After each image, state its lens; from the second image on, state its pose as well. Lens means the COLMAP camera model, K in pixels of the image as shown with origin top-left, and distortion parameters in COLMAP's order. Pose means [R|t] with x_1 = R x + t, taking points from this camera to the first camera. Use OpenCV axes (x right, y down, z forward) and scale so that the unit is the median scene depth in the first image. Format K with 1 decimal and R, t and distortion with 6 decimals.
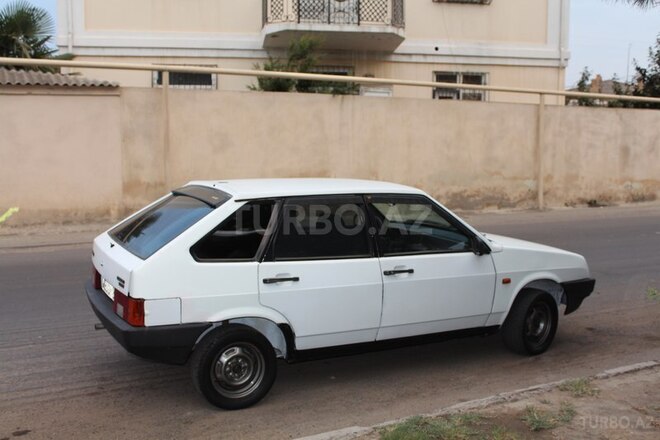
lens RADIAL K [[721.6, 0, 330.7], [0, 721.6, 225.5], [0, 0, 1]] dist [-0.066732, 0.000000]
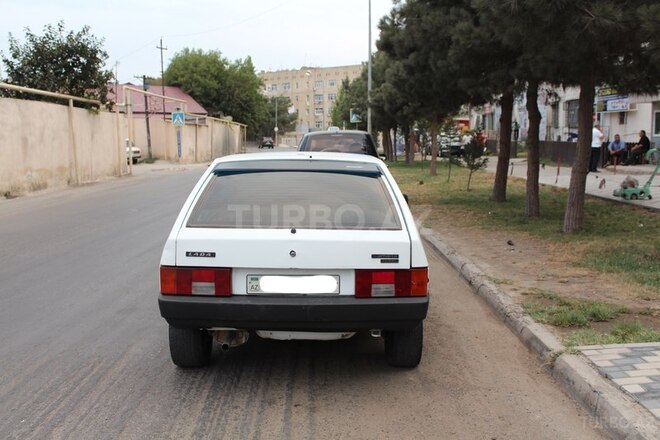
lens RADIAL K [[718.7, 0, 330.3], [0, 718.7, 220.1], [0, 0, 1]] dist [-0.088823, 0.000000]
pose [[0.420394, -0.106569, 0.901062, -0.161484], [0.111710, 0.991602, 0.065158, -0.005323], [-0.900439, 0.073265, 0.428769, 0.093841]]
